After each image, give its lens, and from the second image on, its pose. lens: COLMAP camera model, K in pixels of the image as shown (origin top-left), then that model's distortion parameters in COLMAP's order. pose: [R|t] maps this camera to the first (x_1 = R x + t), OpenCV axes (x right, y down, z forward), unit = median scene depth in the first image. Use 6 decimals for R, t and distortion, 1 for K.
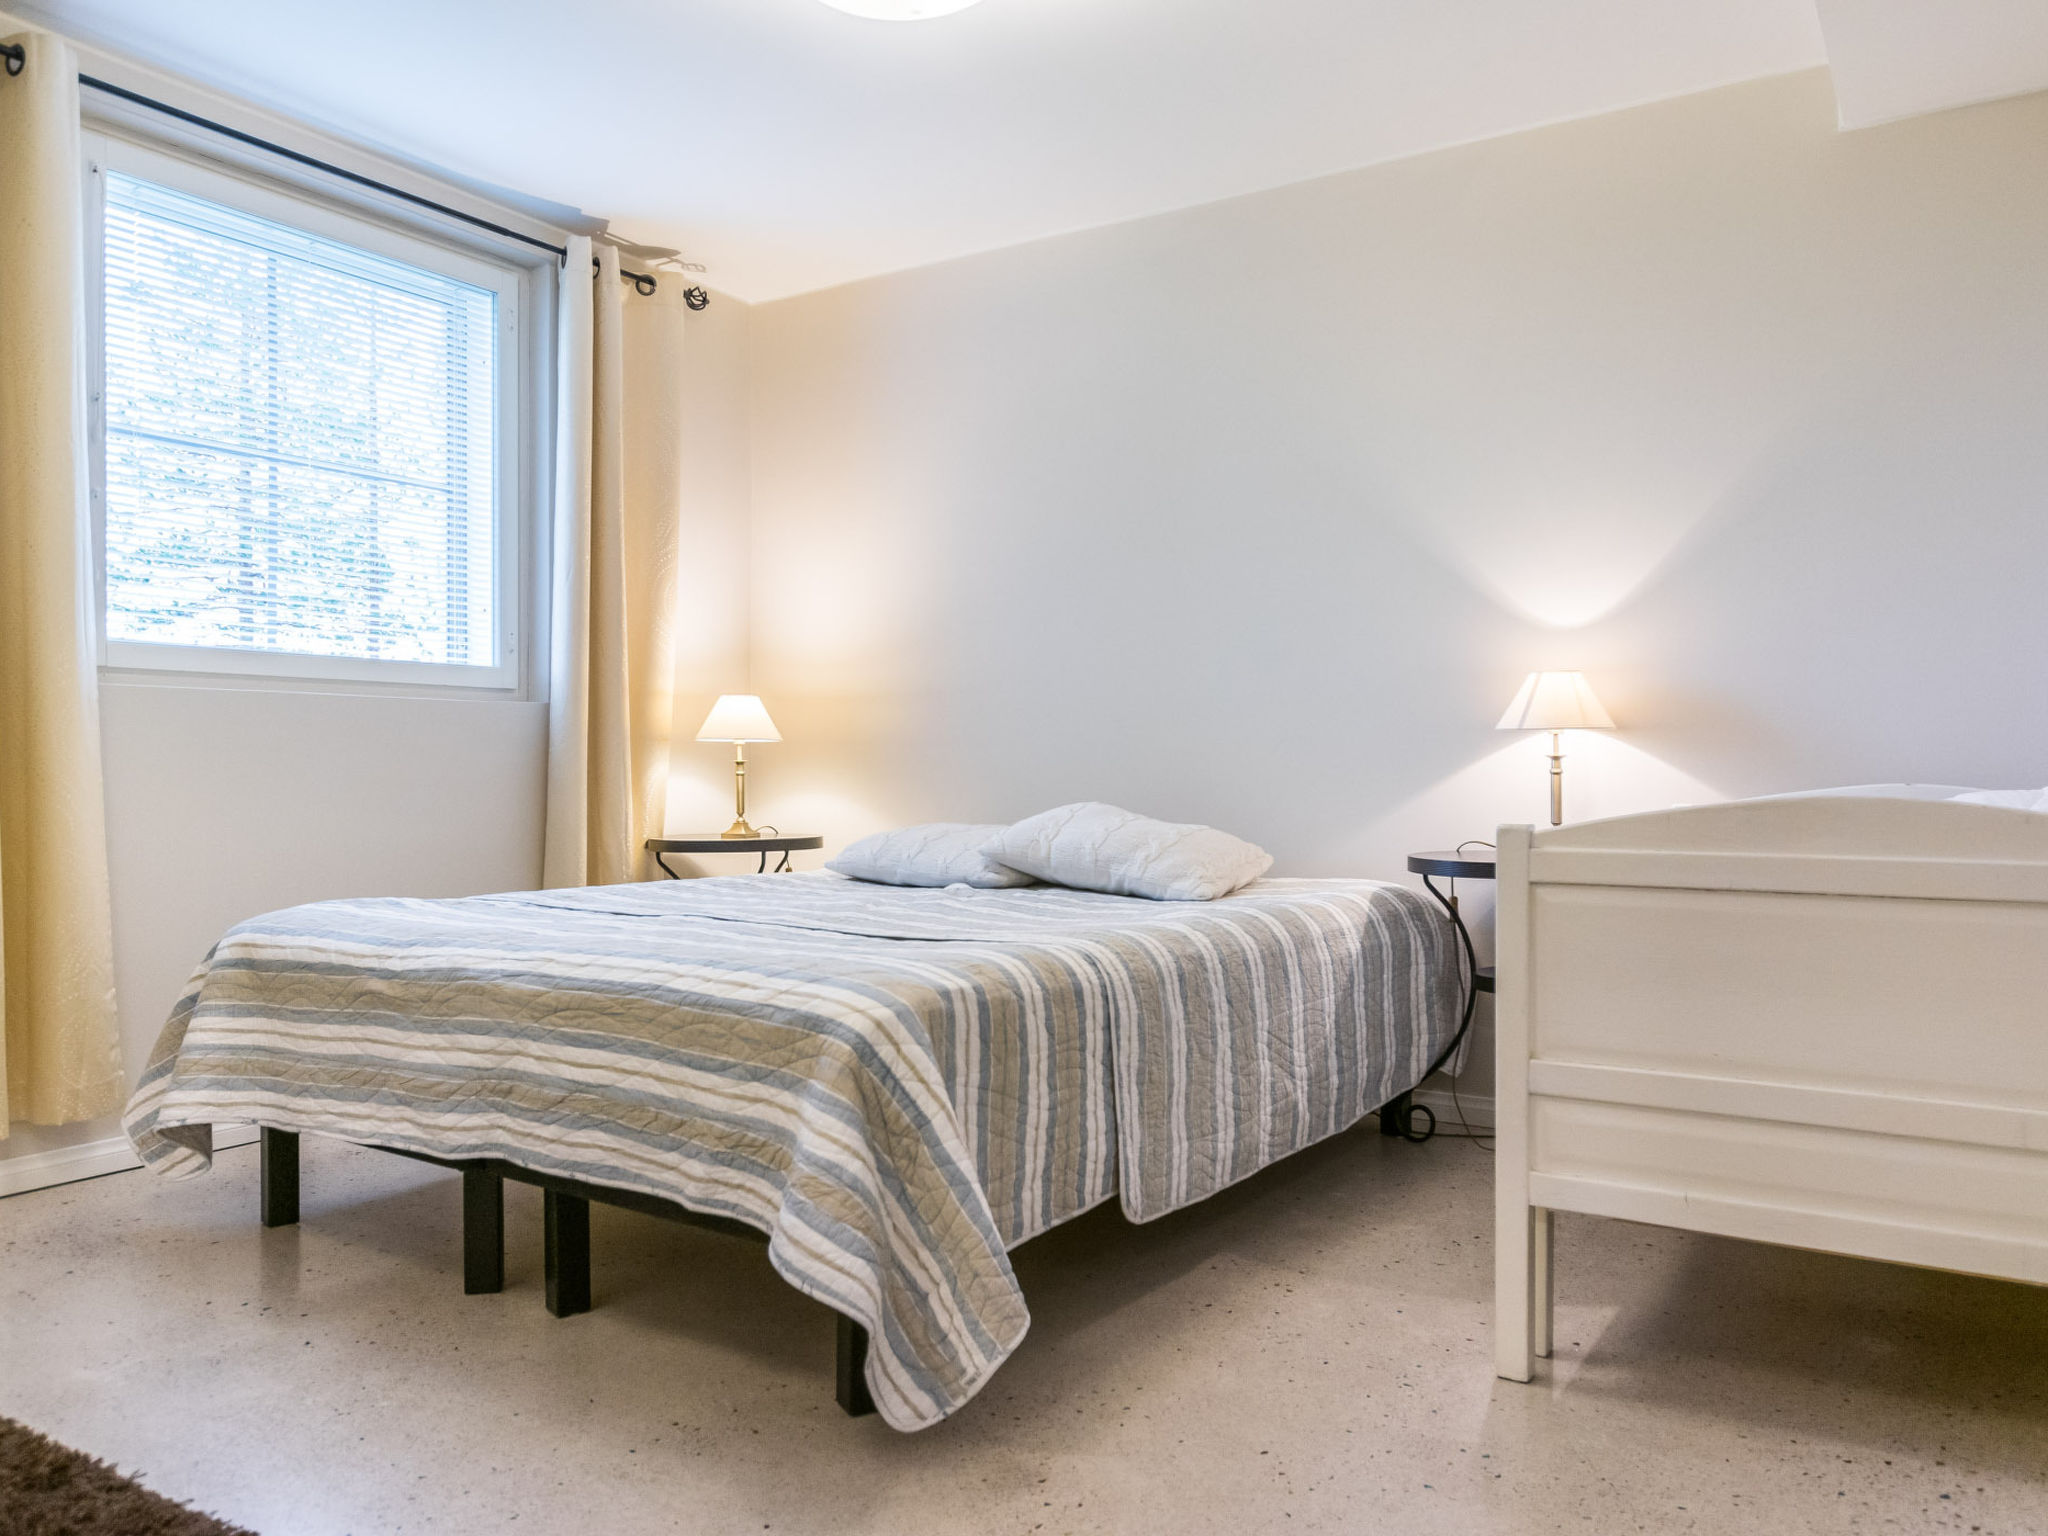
lens RADIAL K [[1505.0, 0, 1023.8], [0, 1505.0, 767.2], [0, 0, 1]] dist [0.008711, 0.000600]
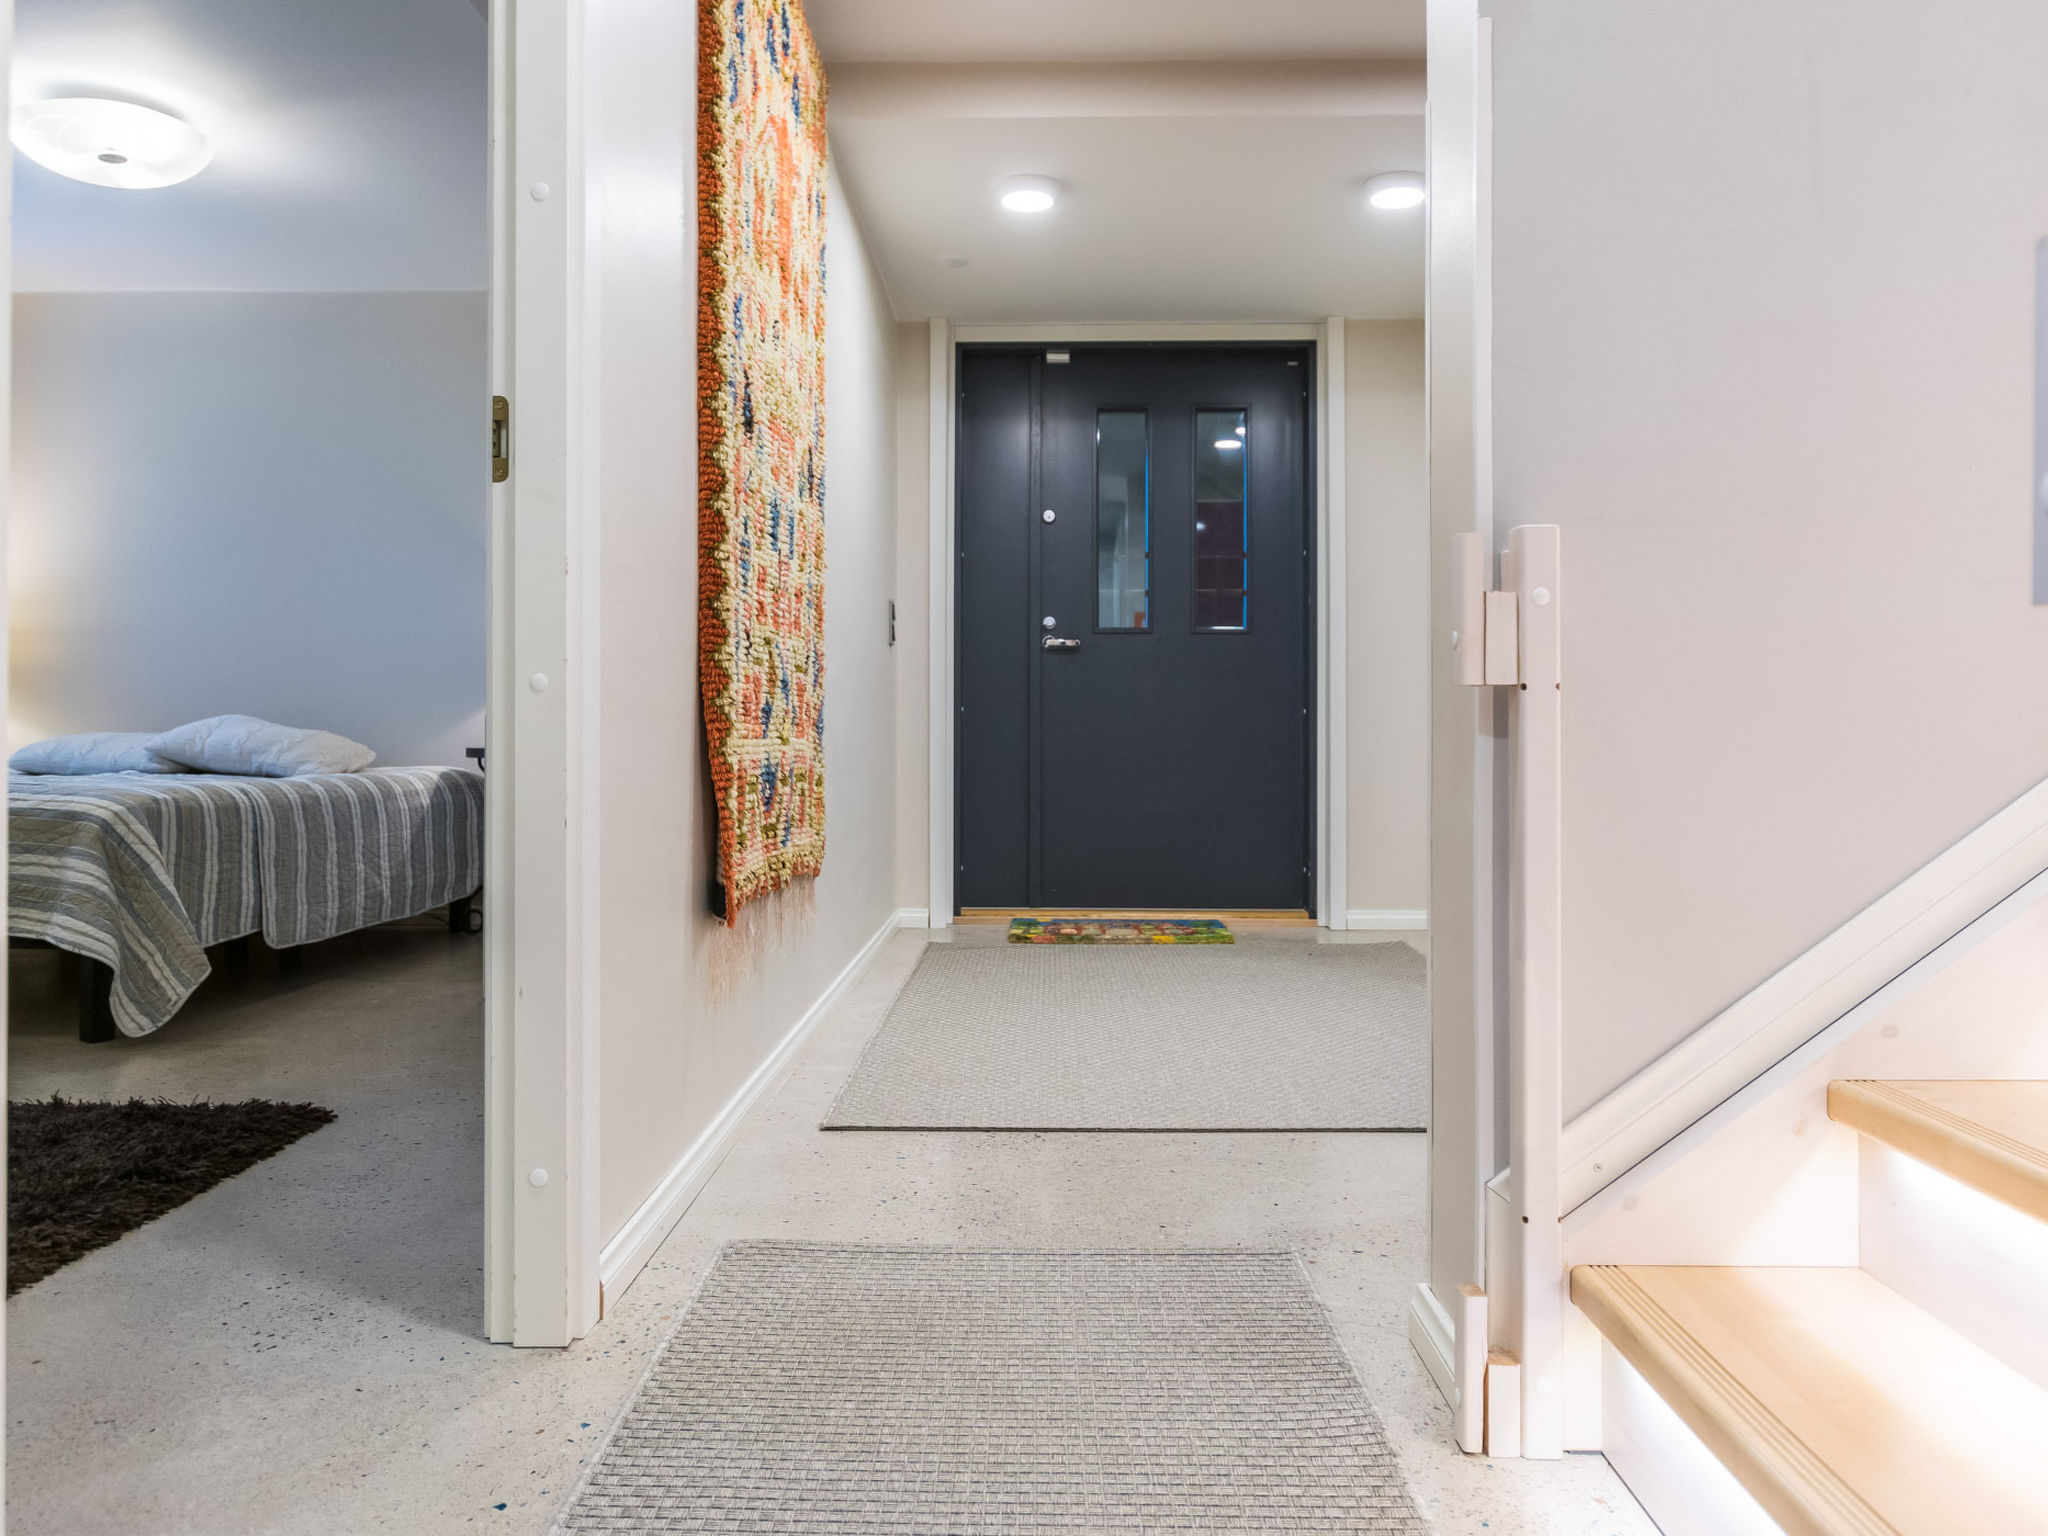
lens RADIAL K [[1505.0, 0, 1016.1], [0, 1505.0, 725.7], [0, 0, 1]] dist [0.008711, 0.000600]
pose [[0.858475, 0.006055, 0.512819, -0.084128], [-0.005756, 0.999981, -0.002172, 0.053506], [-0.512823, -0.001087, 0.858494, -0.936177]]
